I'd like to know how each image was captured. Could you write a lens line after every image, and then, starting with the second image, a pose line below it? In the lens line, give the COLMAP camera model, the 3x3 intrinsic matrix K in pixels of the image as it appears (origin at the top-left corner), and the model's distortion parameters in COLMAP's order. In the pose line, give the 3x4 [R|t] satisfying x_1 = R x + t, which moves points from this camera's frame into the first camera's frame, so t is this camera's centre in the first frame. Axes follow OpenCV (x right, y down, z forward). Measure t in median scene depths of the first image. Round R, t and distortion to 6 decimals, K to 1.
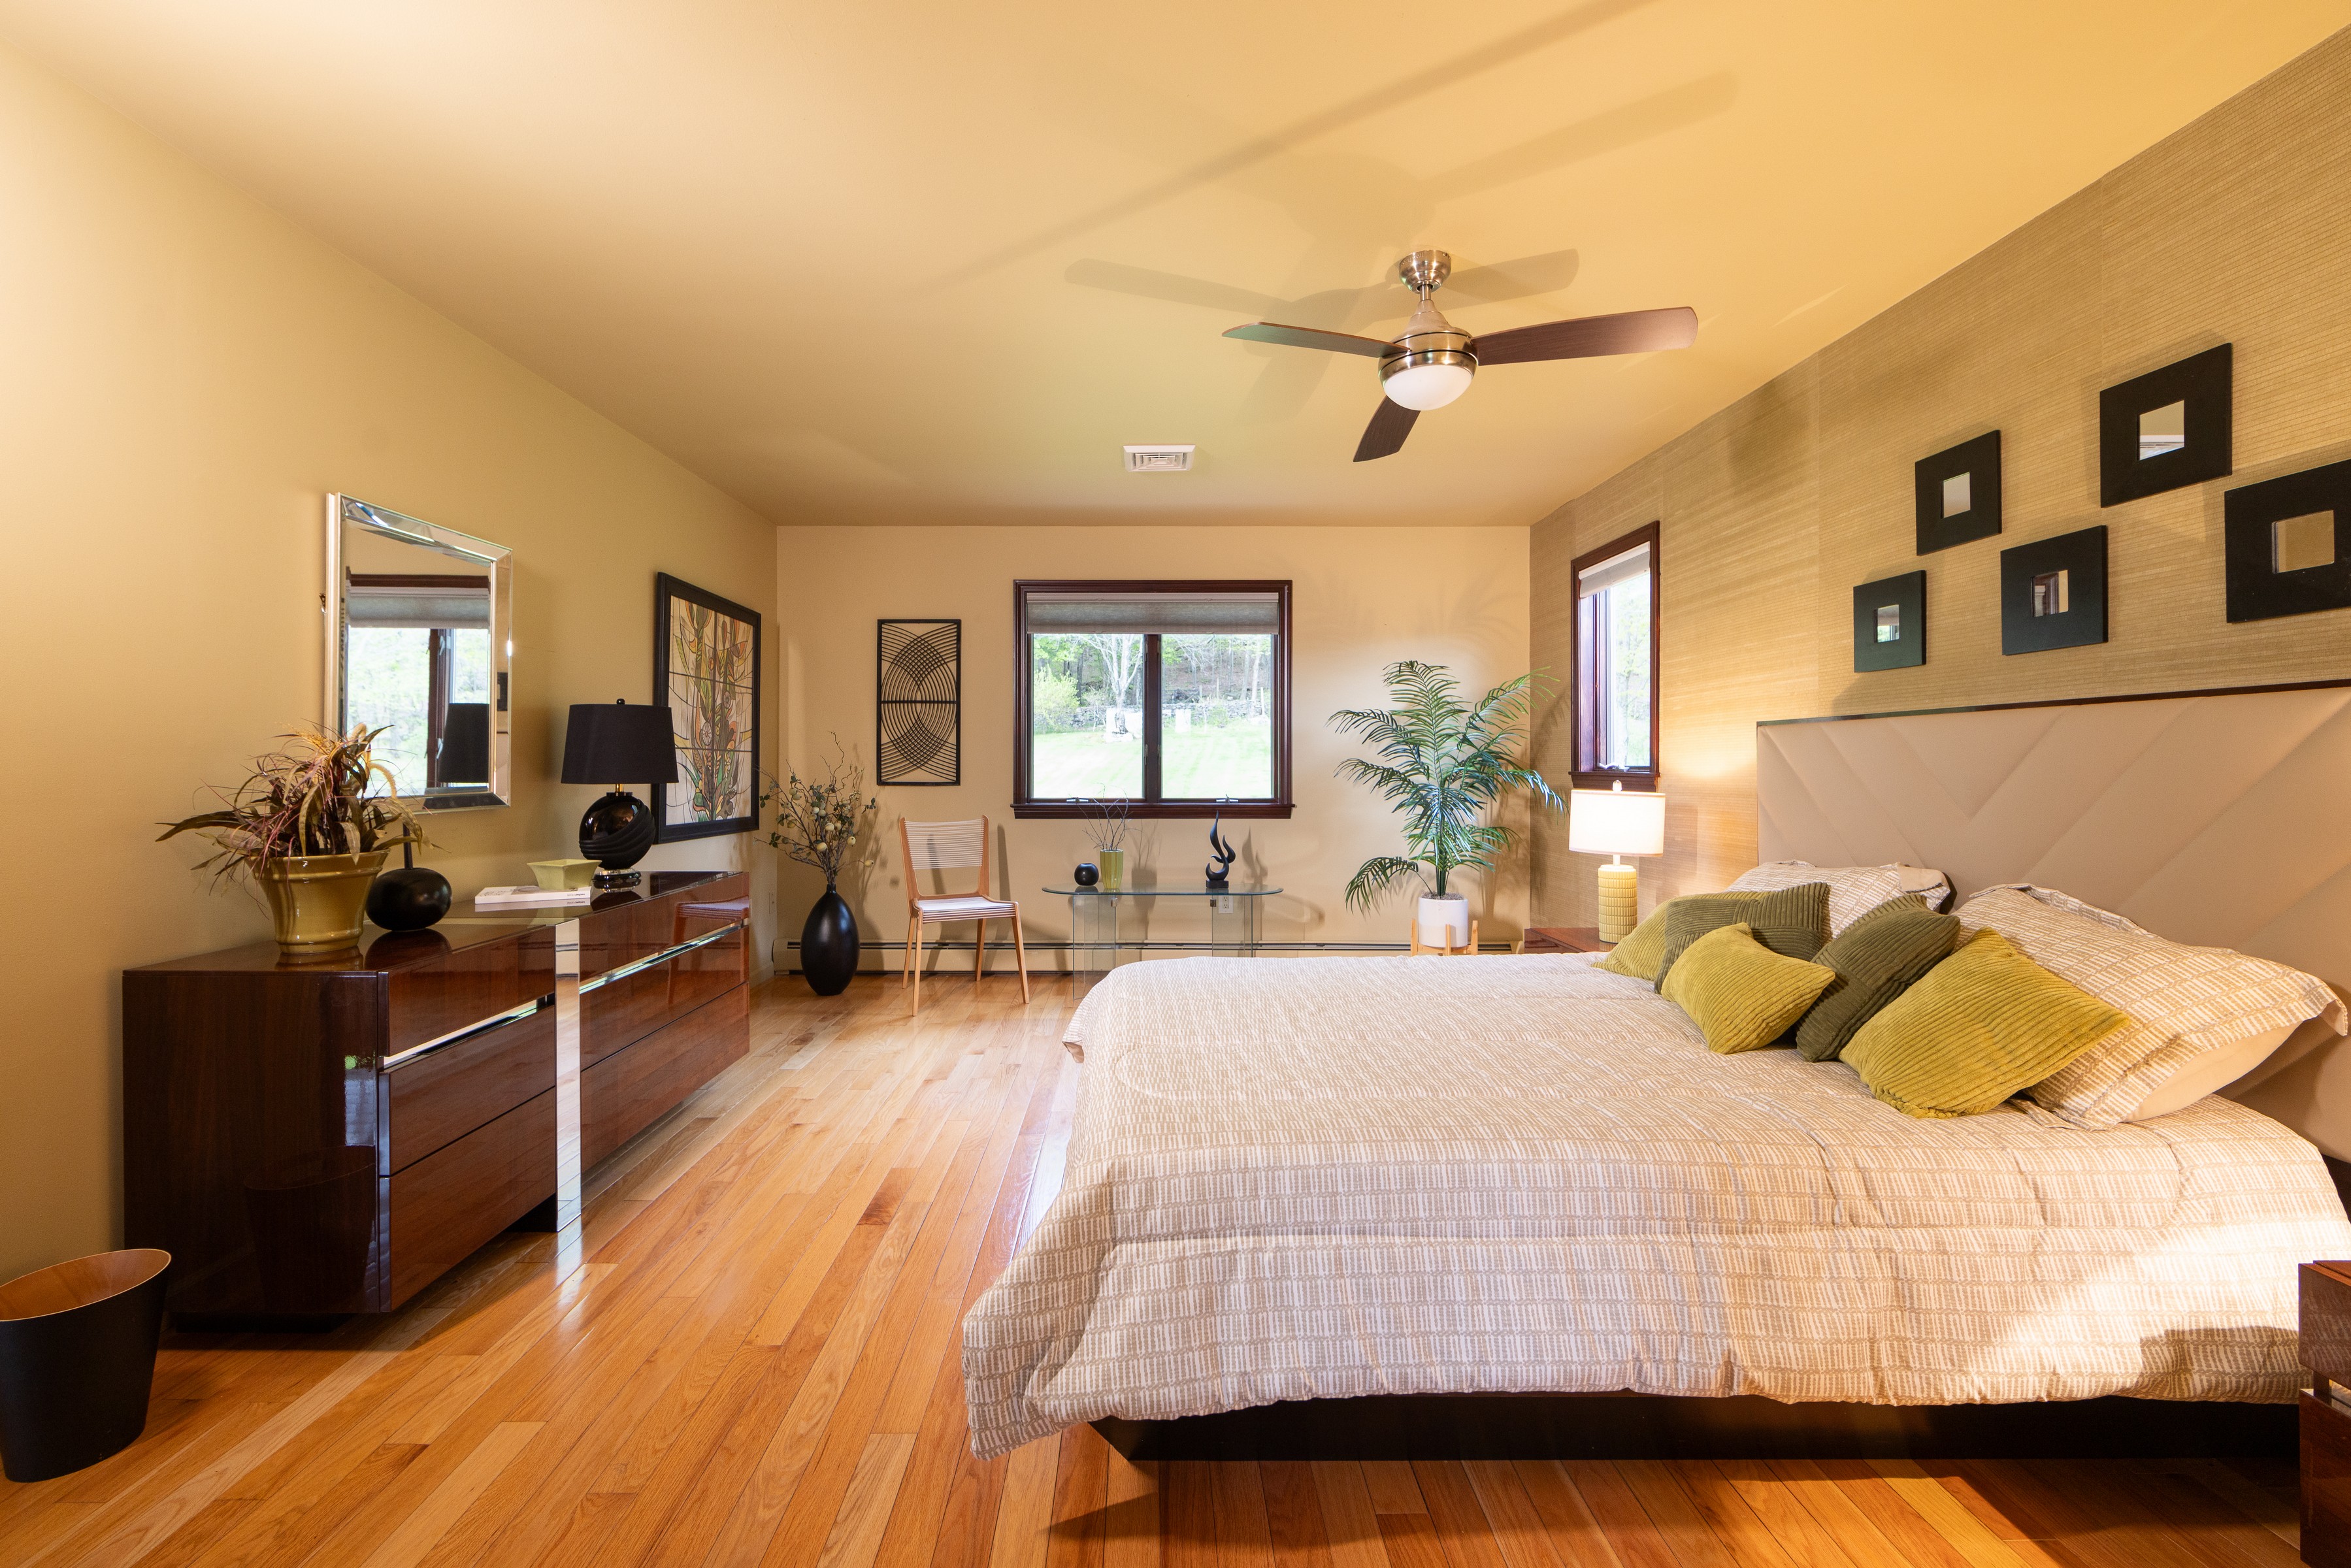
lens RADIAL K [[1018.4, 0, 1176.3], [0, 1018.4, 753.1], [0, 0, 1]] dist [-0.000772, -0.000194]
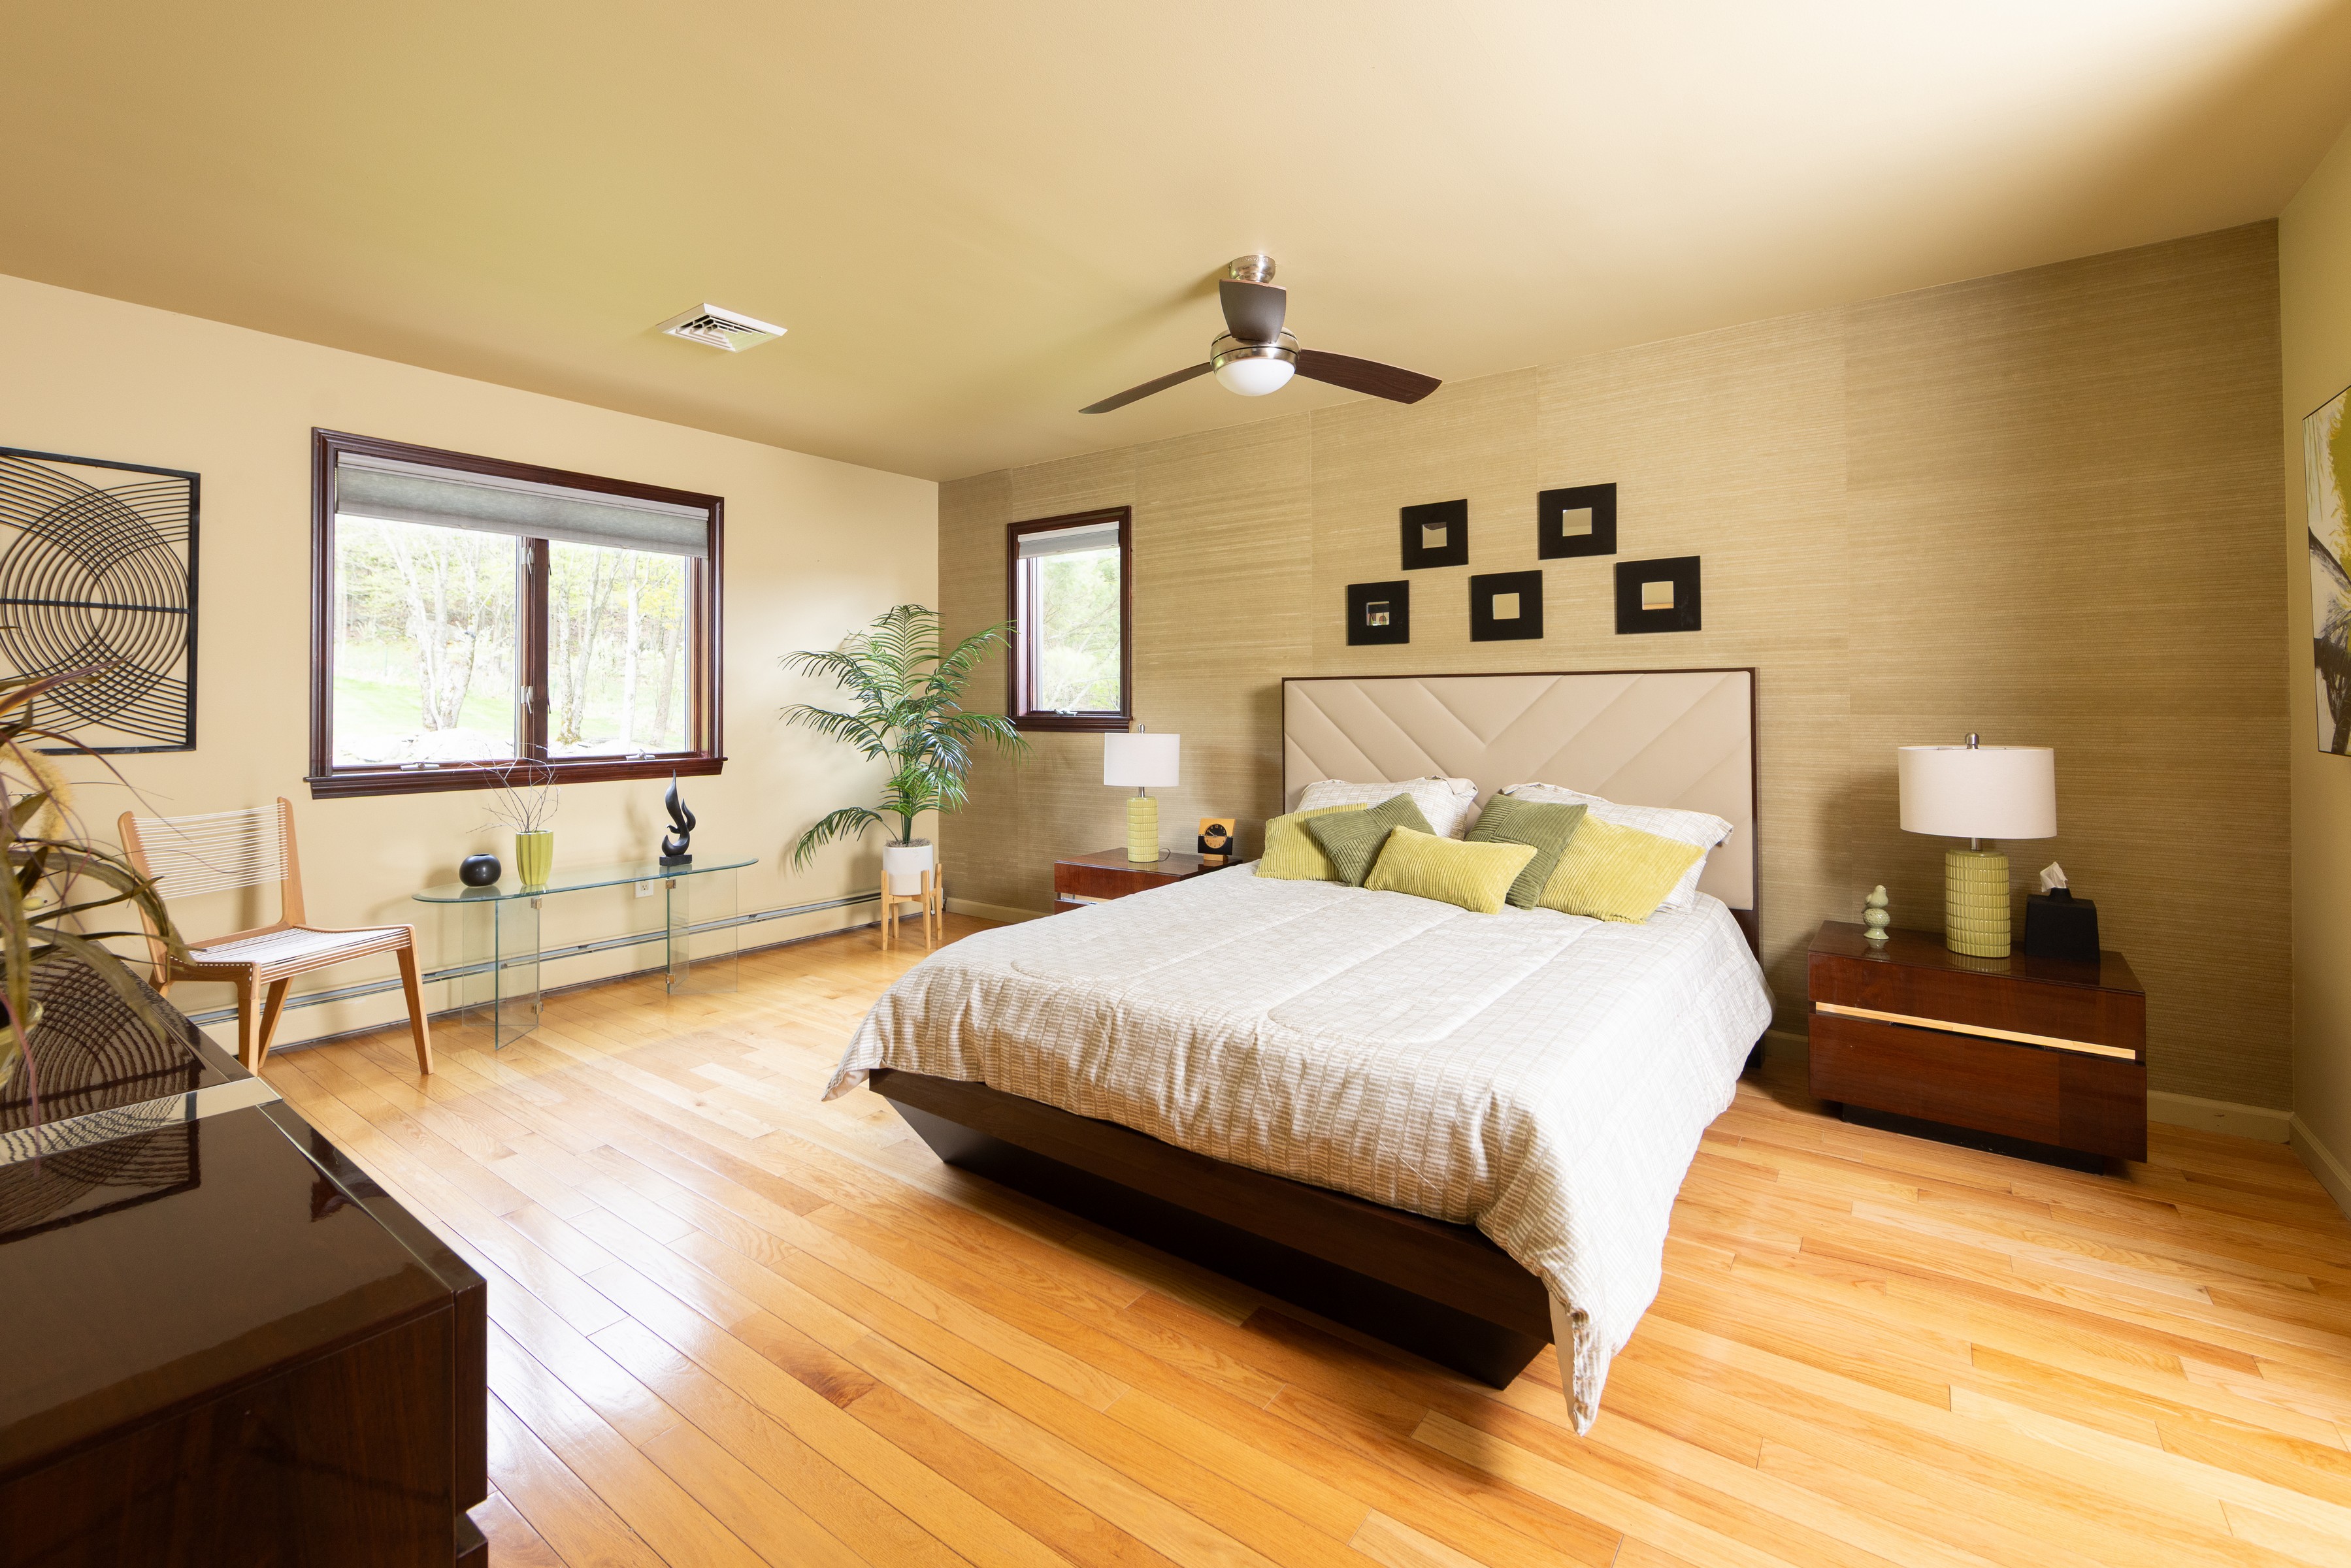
lens RADIAL K [[995.8, 0, 1172.1], [0, 995.8, 696.1], [0, 0, 1]] dist [-0.001733, -0.000204]
pose [[0.612031, 0.005523, 0.790815, -0.415483], [-0.004833, 0.999983, -0.003243, -0.001421], [-0.790819, -0.001837, 0.612047, 0.241541]]
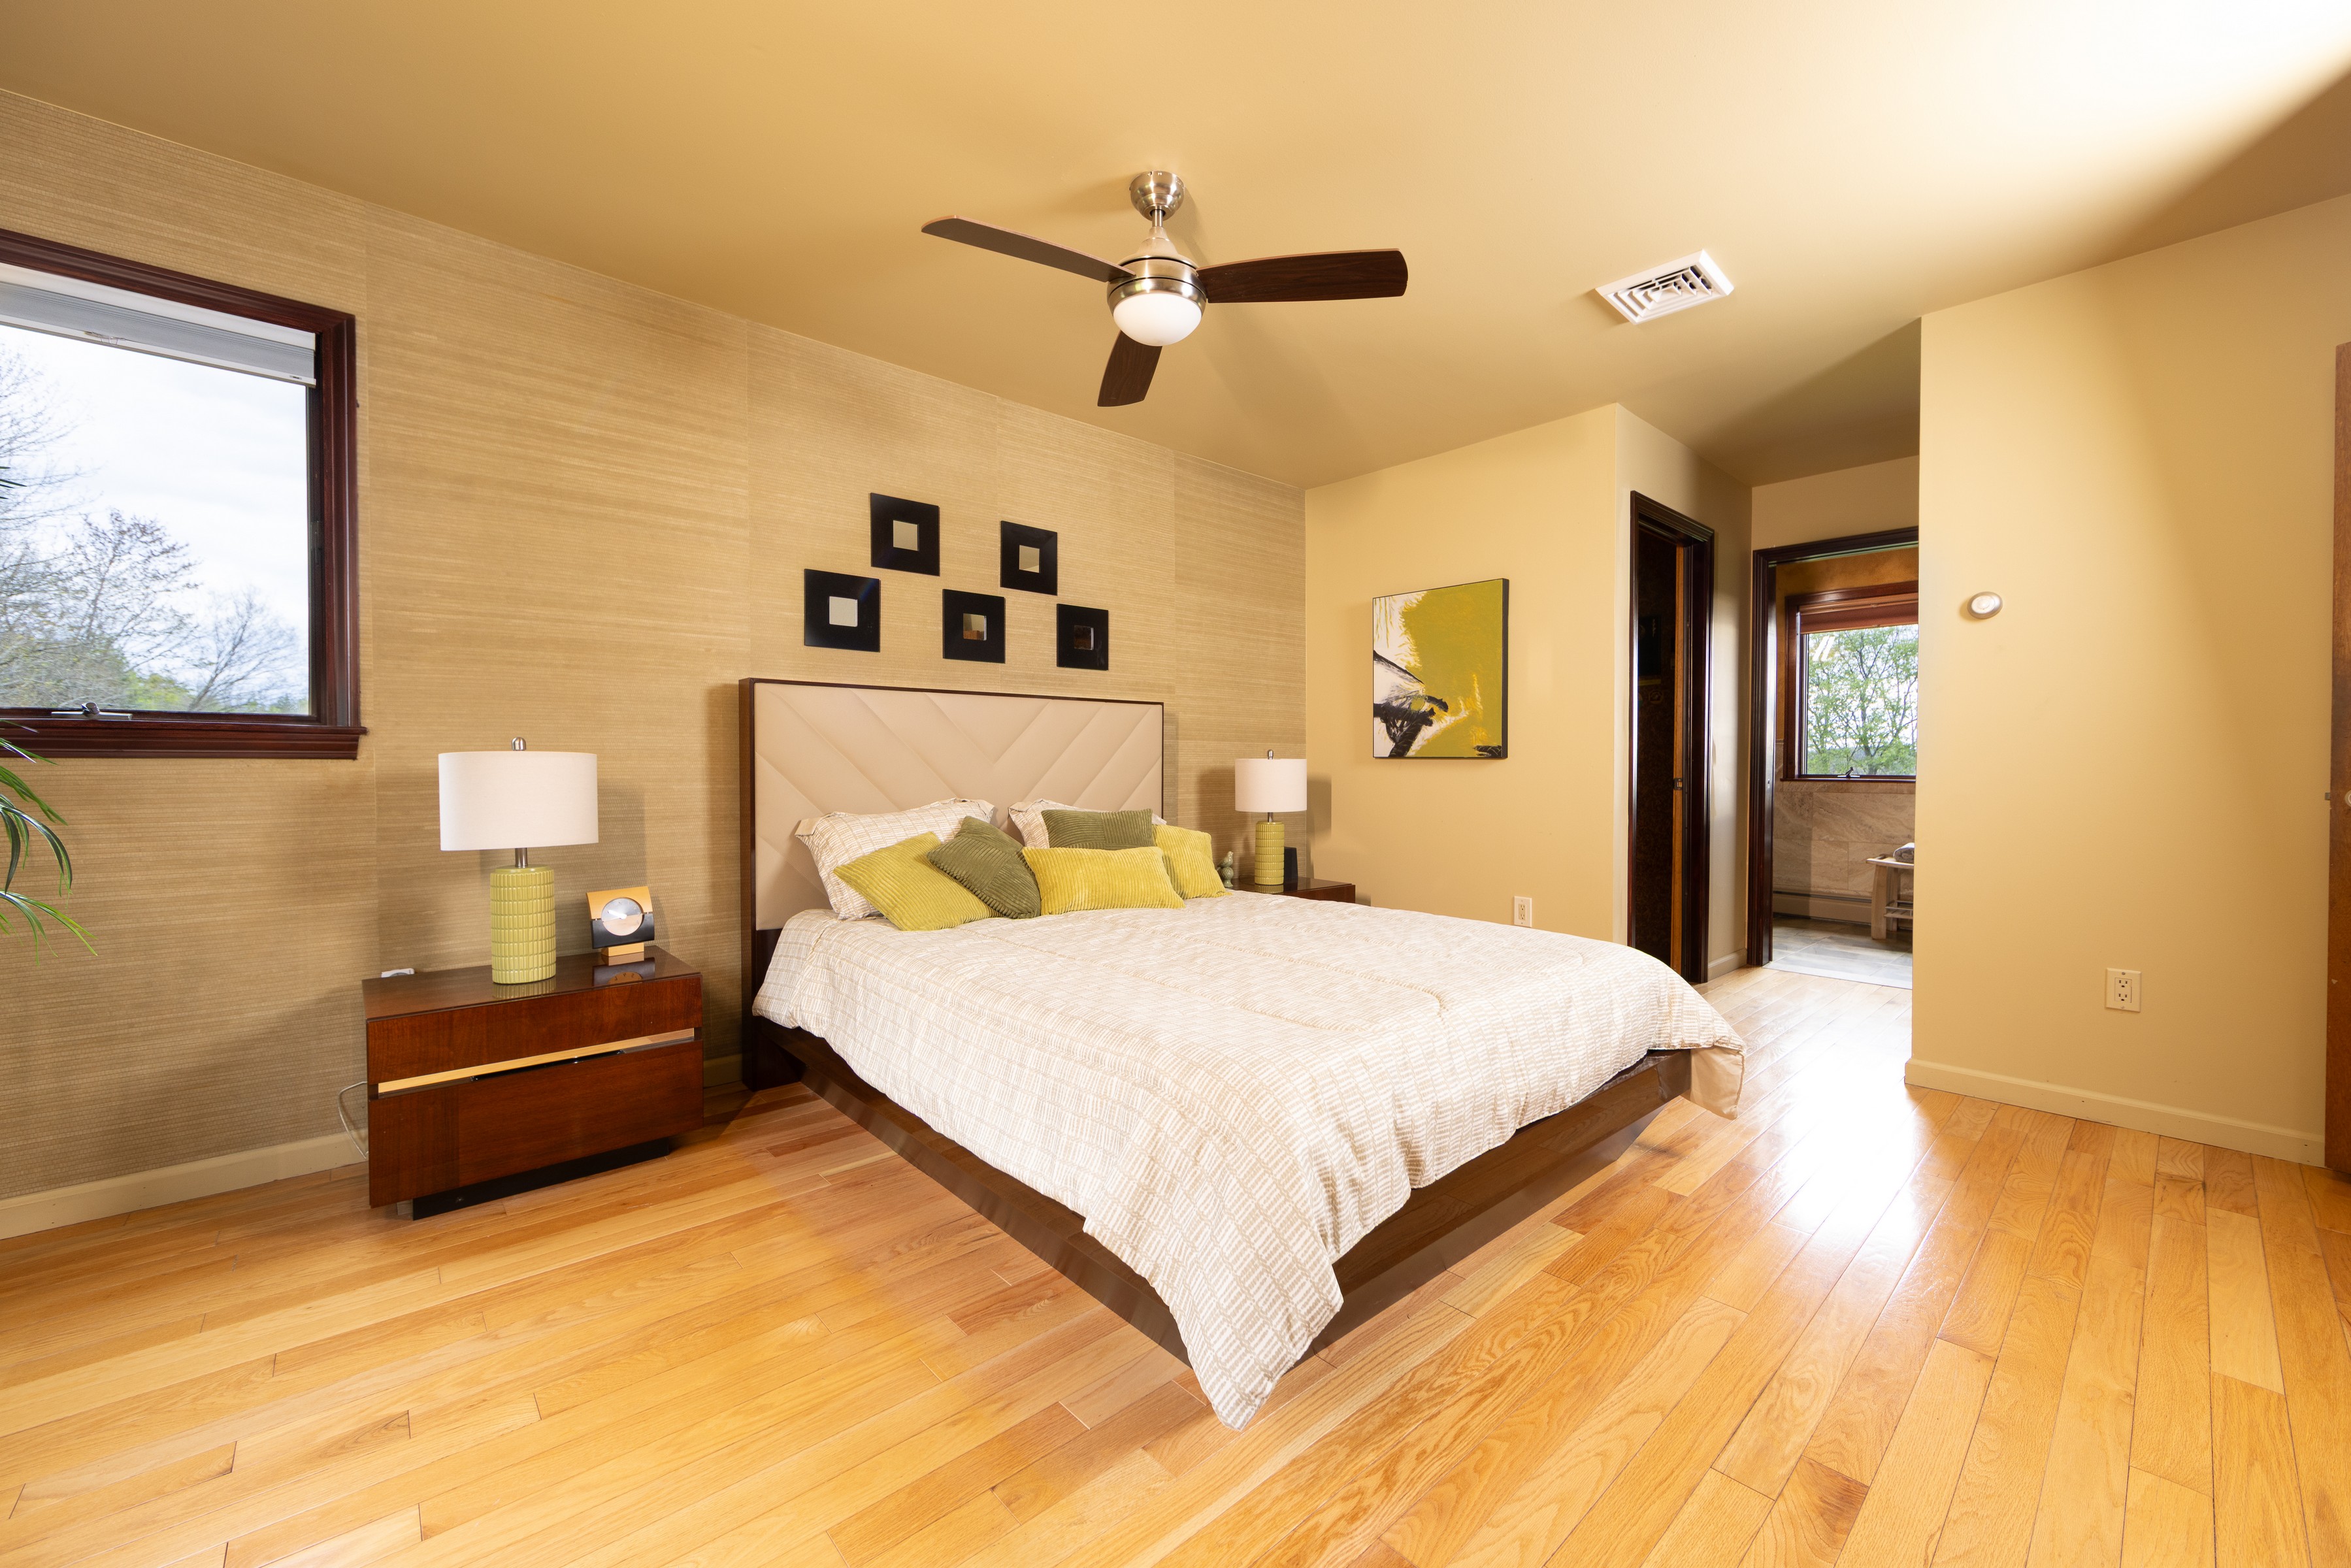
lens RADIAL K [[924.9, 0, 1137.1], [0, 924.9, 789.5], [0, 0, 1]] dist [-0.000643, -0.000037]
pose [[-0.631325, -0.020840, 0.775238, -0.263523], [-0.007406, 0.999755, 0.020845, 0.041156], [-0.775483, 0.007419, -0.631325, 0.965466]]
